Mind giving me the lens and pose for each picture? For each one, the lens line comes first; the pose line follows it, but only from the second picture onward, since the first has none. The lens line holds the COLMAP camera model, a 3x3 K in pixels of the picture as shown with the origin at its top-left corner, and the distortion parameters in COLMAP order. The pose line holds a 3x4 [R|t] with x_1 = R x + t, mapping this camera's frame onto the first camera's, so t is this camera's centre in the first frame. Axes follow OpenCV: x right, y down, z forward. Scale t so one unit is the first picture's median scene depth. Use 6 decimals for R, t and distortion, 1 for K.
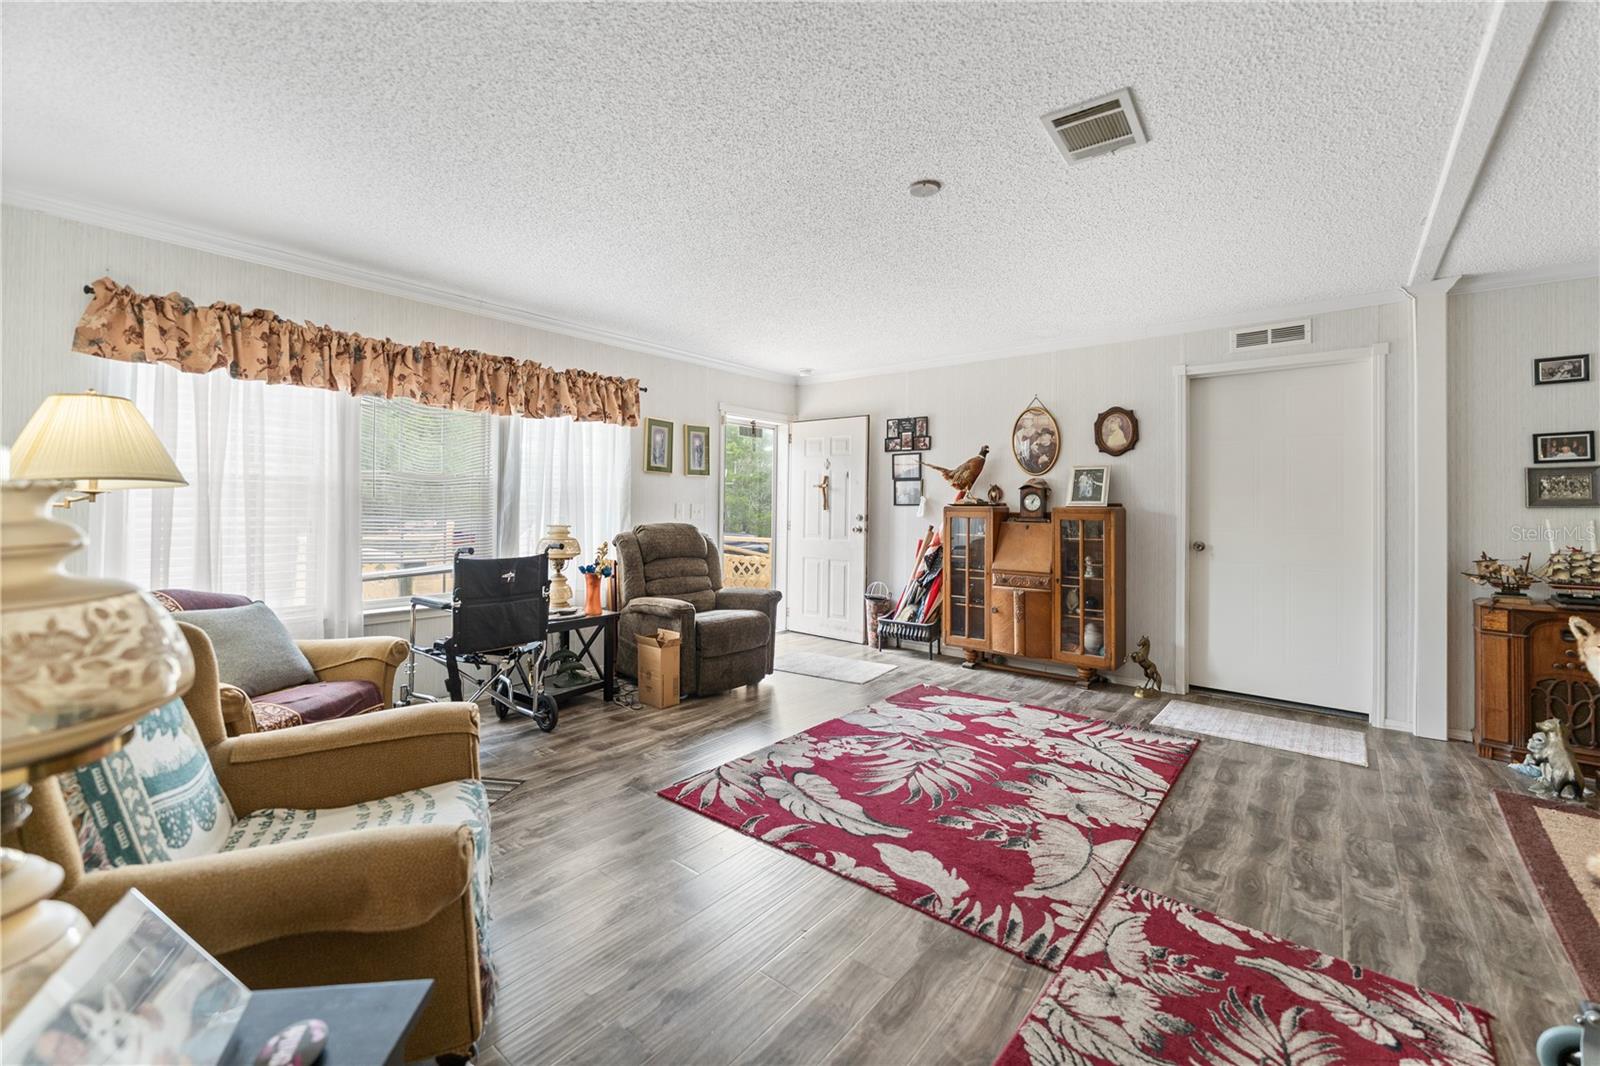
lens RADIAL K [[652.5, 0, 809.4], [0, 652.5, 506.3], [0, 0, 1]] dist [-0.001976, 0.000244]
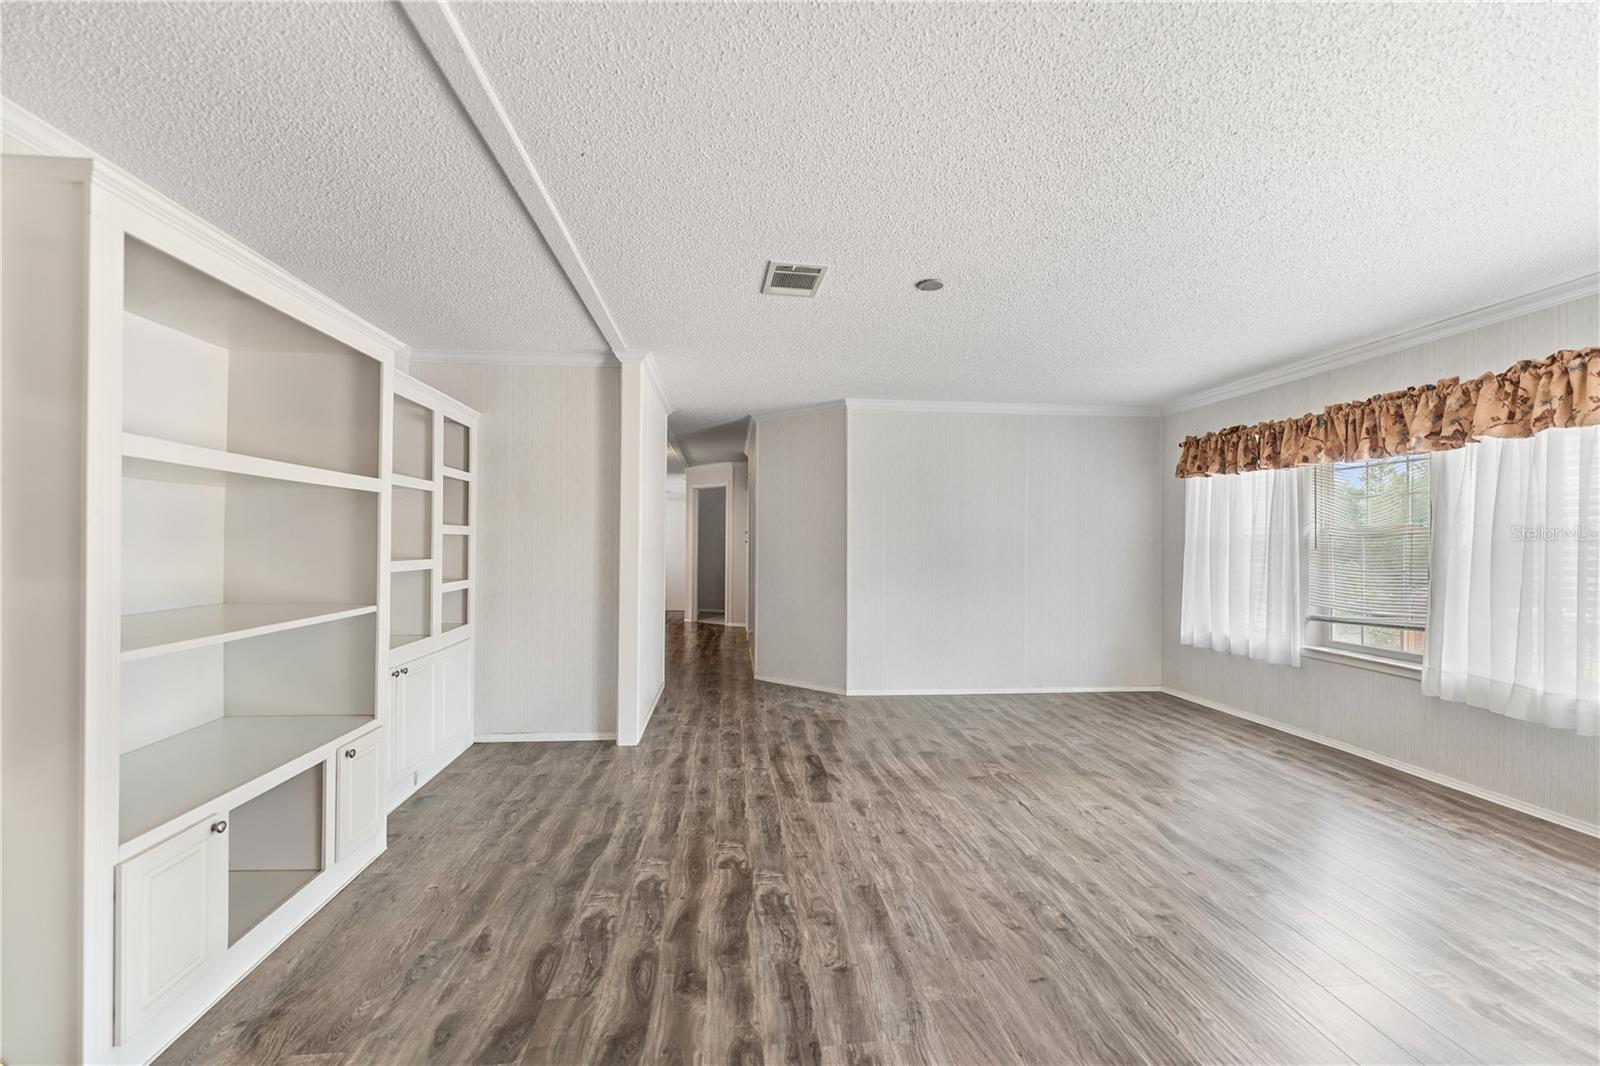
lens RADIAL K [[652.5, 0, 789.4], [0, 652.5, 538.8], [0, 0, 1]] dist [-0.001976, 0.000244]
pose [[-0.720243, -0.015033, -0.693559, 1.236985], [-0.008416, 0.999881, -0.012933, -0.012039], [0.693671, -0.003478, -0.720284, 1.759864]]
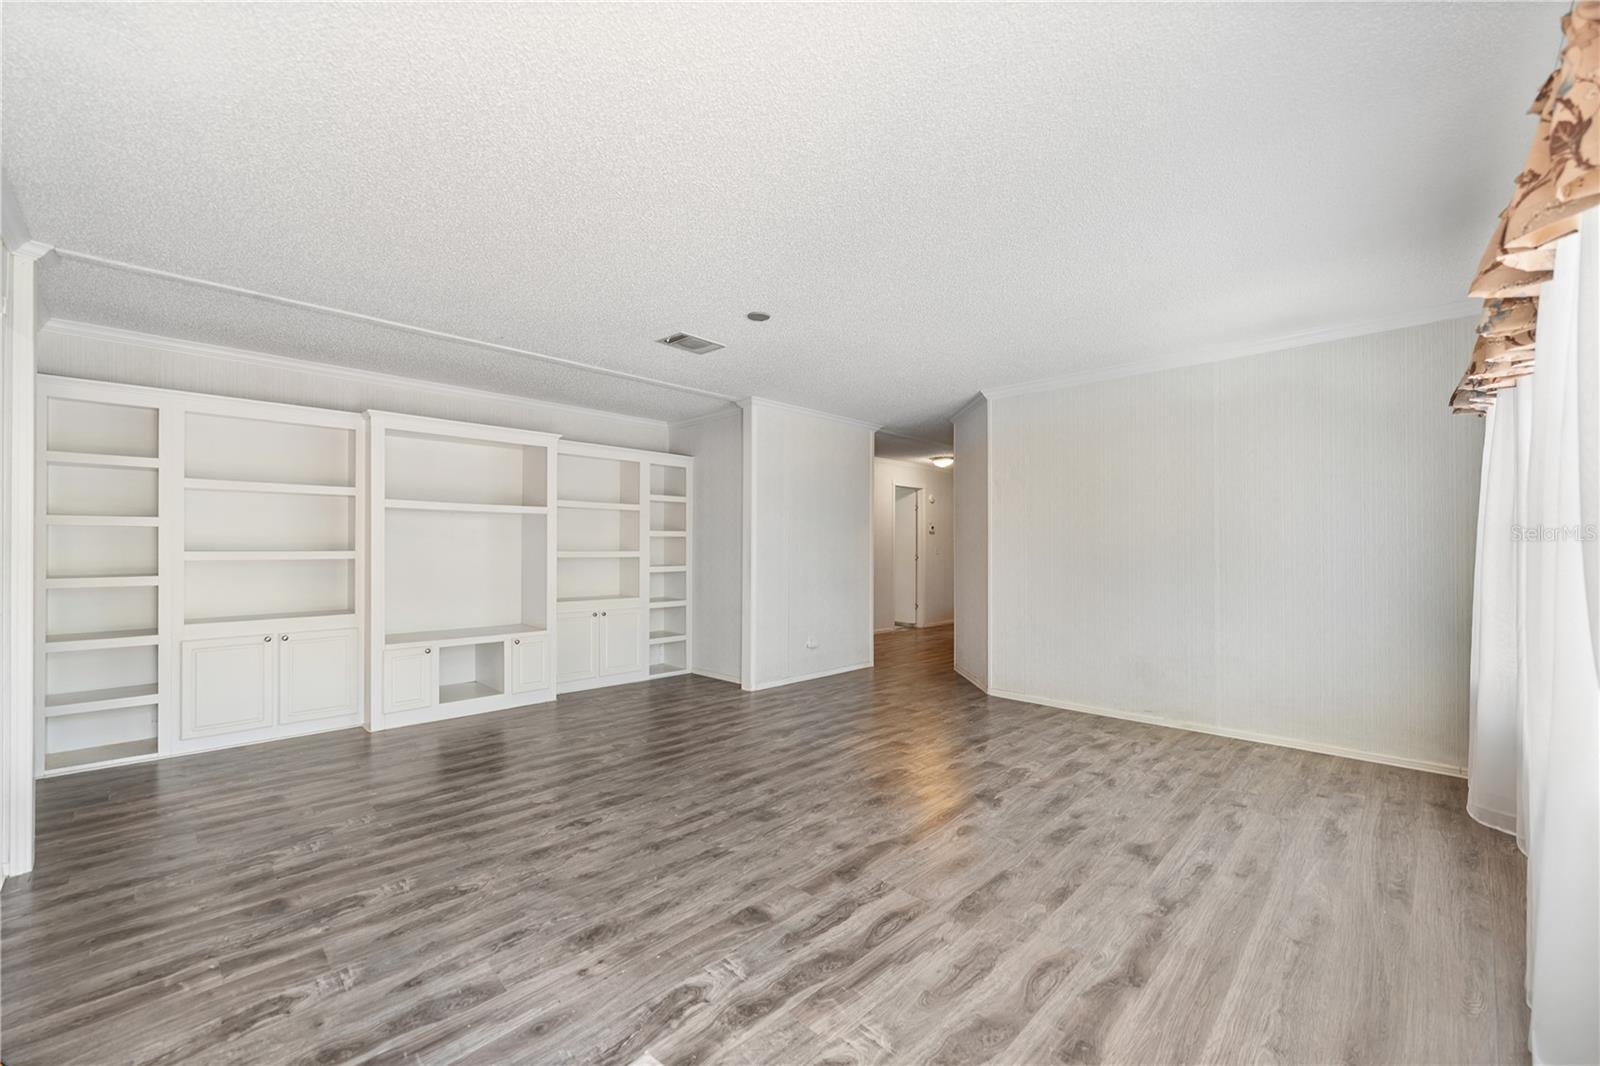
lens RADIAL K [[652.5, 0, 790.6], [0, 652.5, 541.8], [0, 0, 1]] dist [-0.001976, 0.000244]
pose [[-0.992300, -0.008054, 0.123598, -0.080842], [-0.009361, 0.999906, -0.009994, 0.006000], [-0.123505, -0.011074, -0.992282, 2.508186]]
